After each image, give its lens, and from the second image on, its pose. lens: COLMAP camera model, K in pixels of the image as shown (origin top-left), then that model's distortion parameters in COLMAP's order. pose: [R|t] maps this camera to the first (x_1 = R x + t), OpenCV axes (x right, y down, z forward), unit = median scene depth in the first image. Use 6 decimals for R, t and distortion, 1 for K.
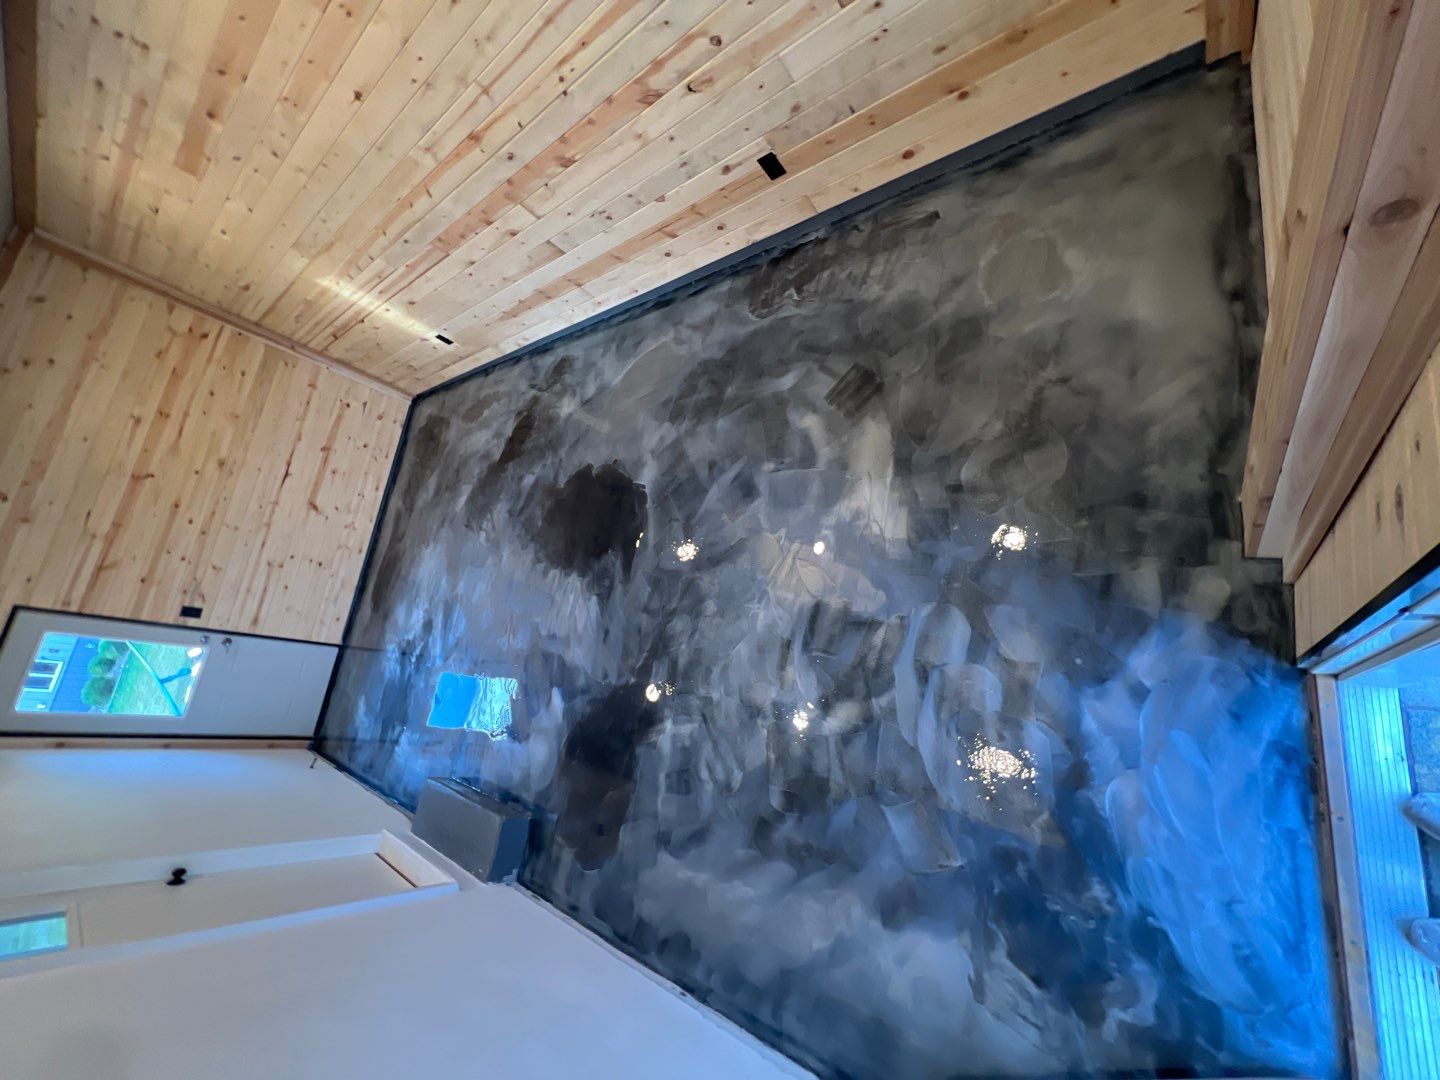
lens RADIAL K [[572.1, 0, 717.1], [0, 572.1, 535.3], [0, 0, 1]] dist [-0.000783, -0.000997]
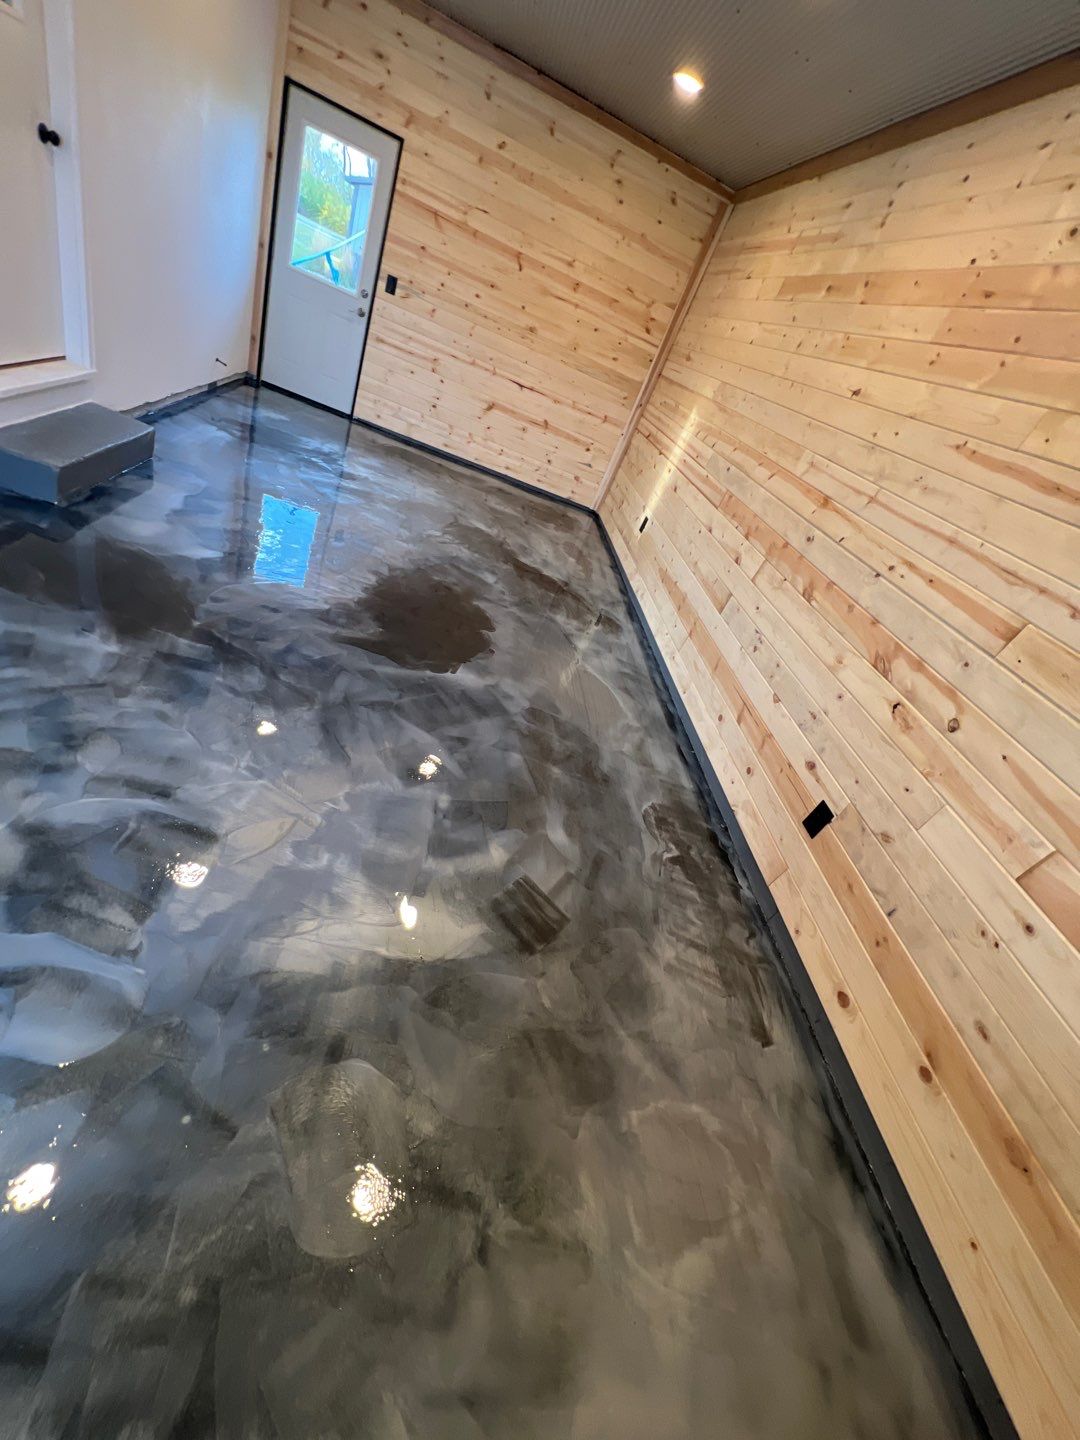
lens RADIAL K [[572.1, 0, 544.6], [0, 572.1, 717.2], [0, 0, 1]] dist [-0.000783, -0.000997]
pose [[-0.042794, 0.970800, -0.236043, 0.137773], [-0.994024, -0.065120, -0.087609, -0.157911], [-0.100422, 0.230883, 0.967785, 0.196366]]
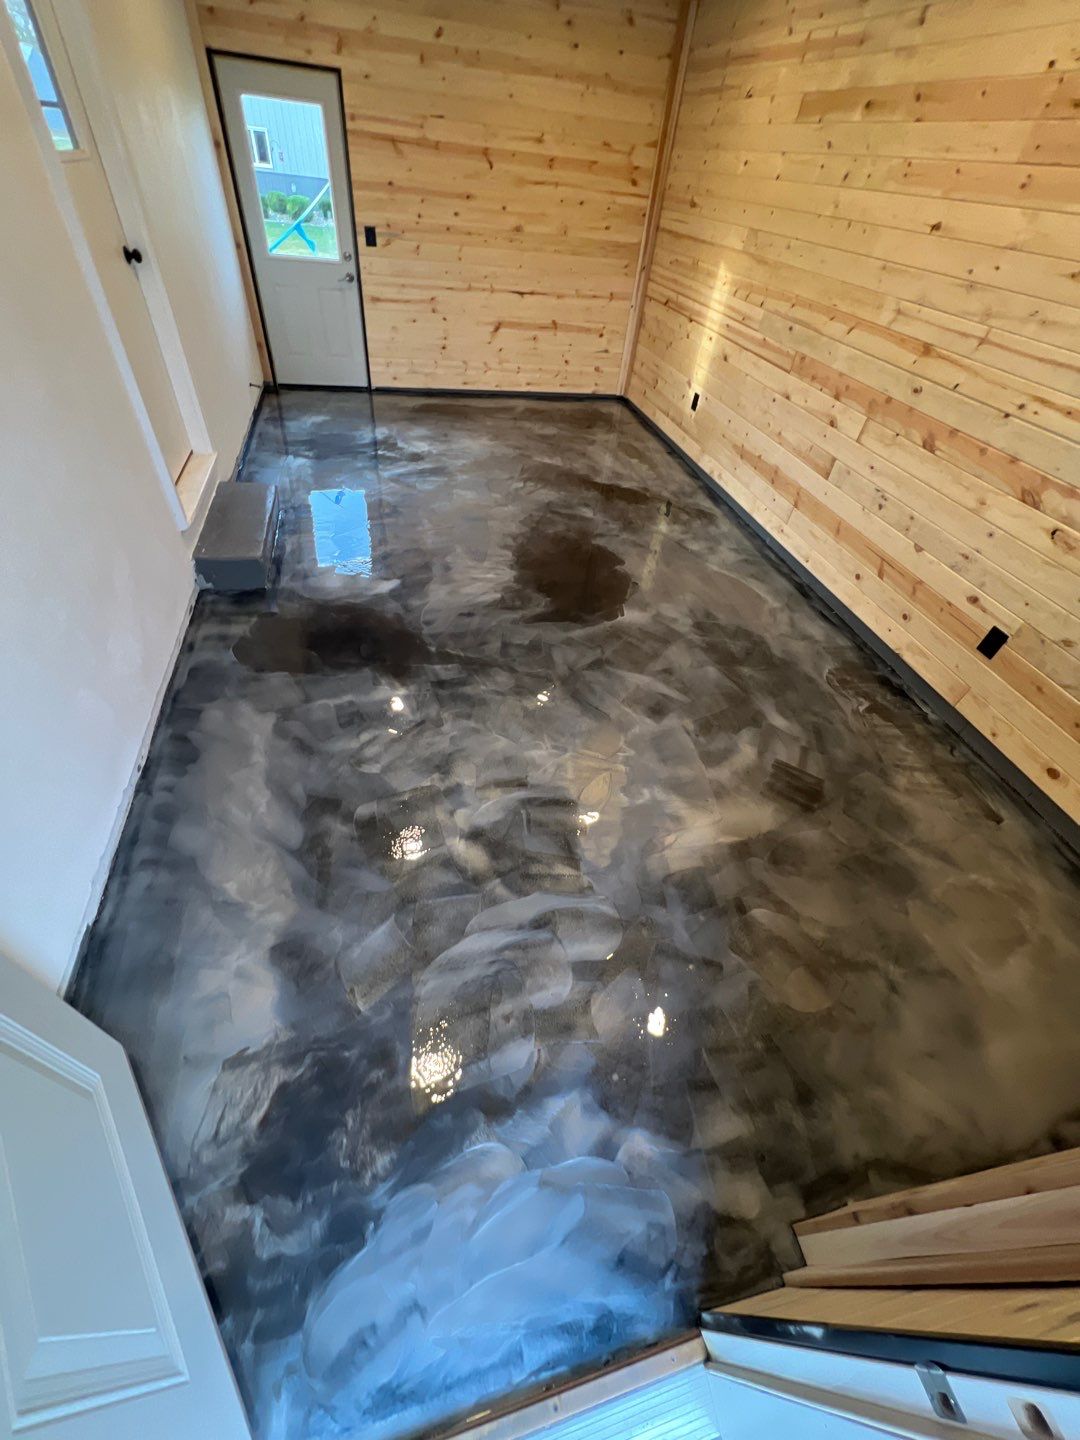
lens RADIAL K [[572.1, 0, 544.6], [0, 572.1, 717.2], [0, 0, 1]] dist [-0.000783, -0.000997]
pose [[0.261261, 0.963904, -0.051297, 0.058367], [-0.965268, 0.260892, -0.013884, 0.107679], [0.000000, 0.053143, 0.998587, 0.040865]]
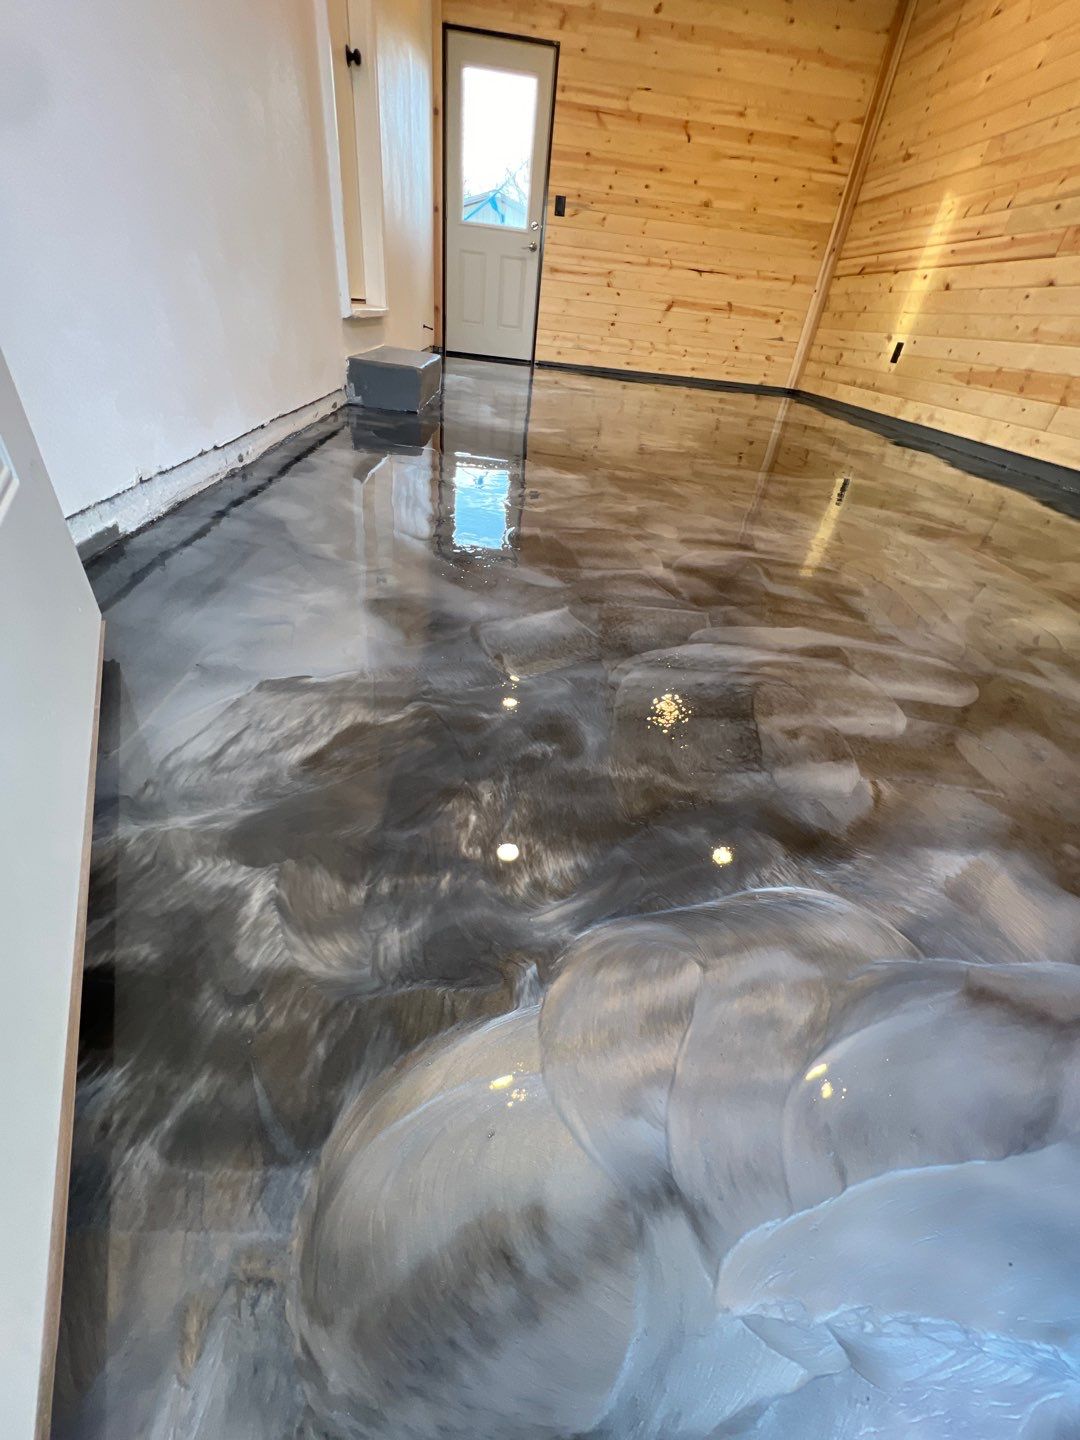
lens RADIAL K [[572.1, 0, 544.6], [0, 572.1, 717.2], [0, 0, 1]] dist [-0.000783, -0.000997]
pose [[0.117088, 0.961757, -0.247618, 0.335356], [-0.984984, 0.144313, 0.094761, 0.292951], [0.126872, 0.232805, 0.964212, 0.312398]]
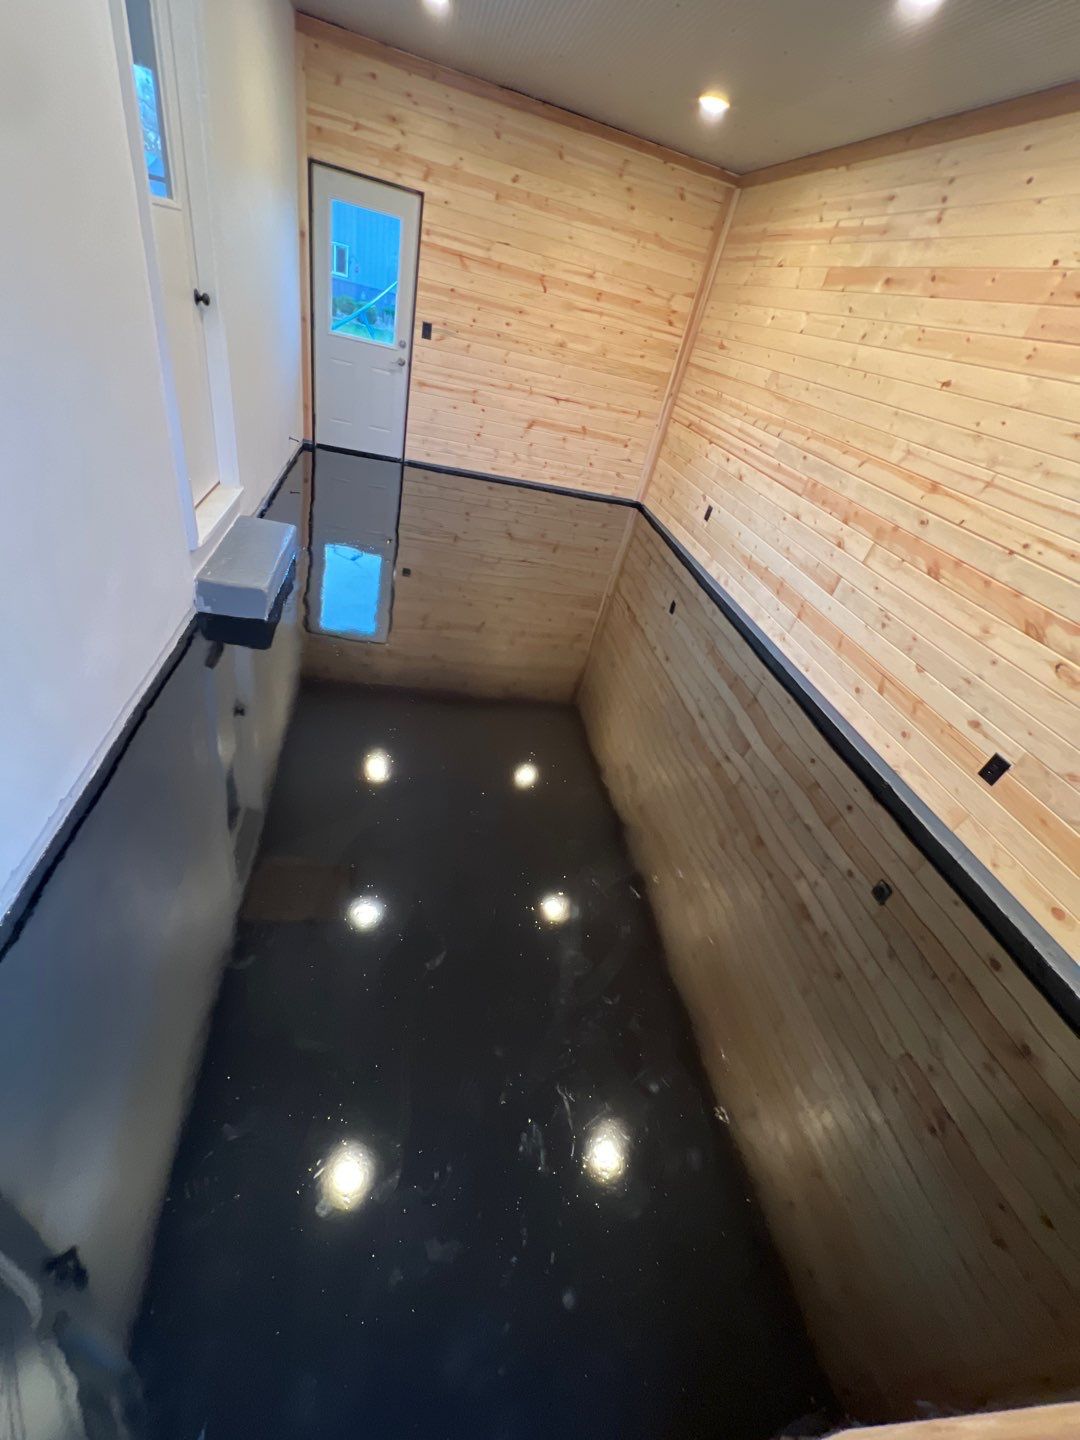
lens RADIAL K [[572.1, 0, 544.6], [0, 572.1, 717.2], [0, 0, 1]] dist [-0.000783, -0.000997]
pose [[0.137723, 0.971646, -0.192189, 0.077305], [-0.989395, 0.125919, -0.072398, 0.123432], [-0.046145, 0.200122, 0.978684, 0.080661]]
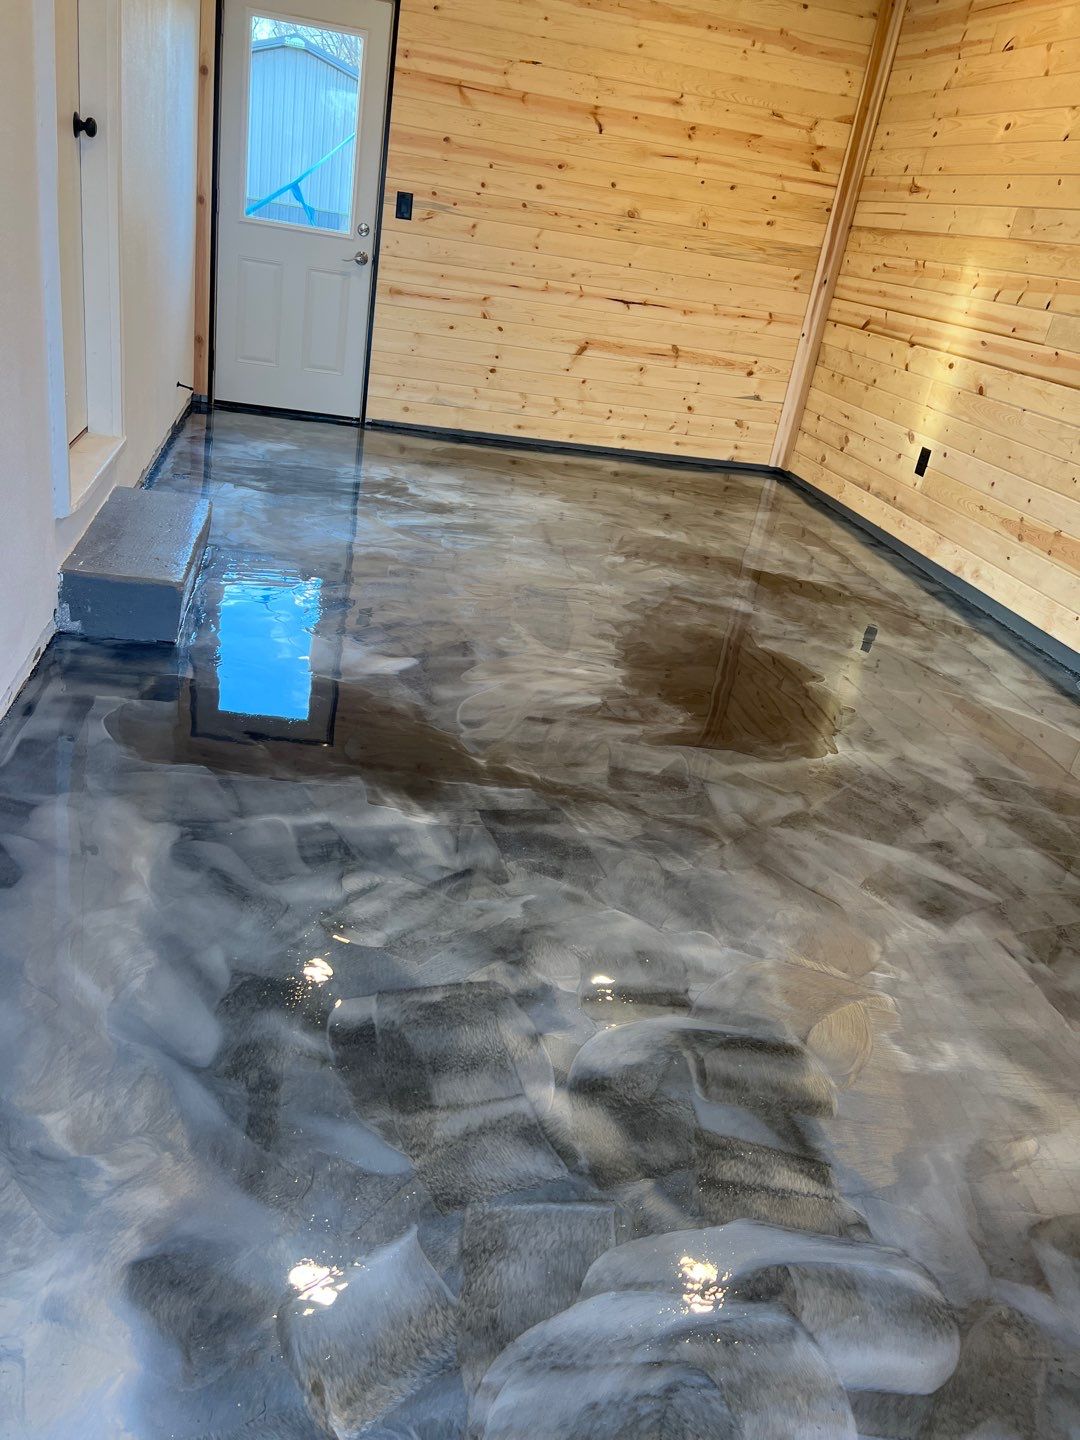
lens RADIAL K [[1076.9, 0, 531.4], [0, 1076.9, 722.7], [0, 0, 1]] dist [0.053588, -0.050408]
pose [[0.176590, 0.907969, -0.380010, 0.173123], [-0.984256, 0.165836, -0.061147, 0.245125], [0.007500, 0.384824, 0.922959, 0.115694]]
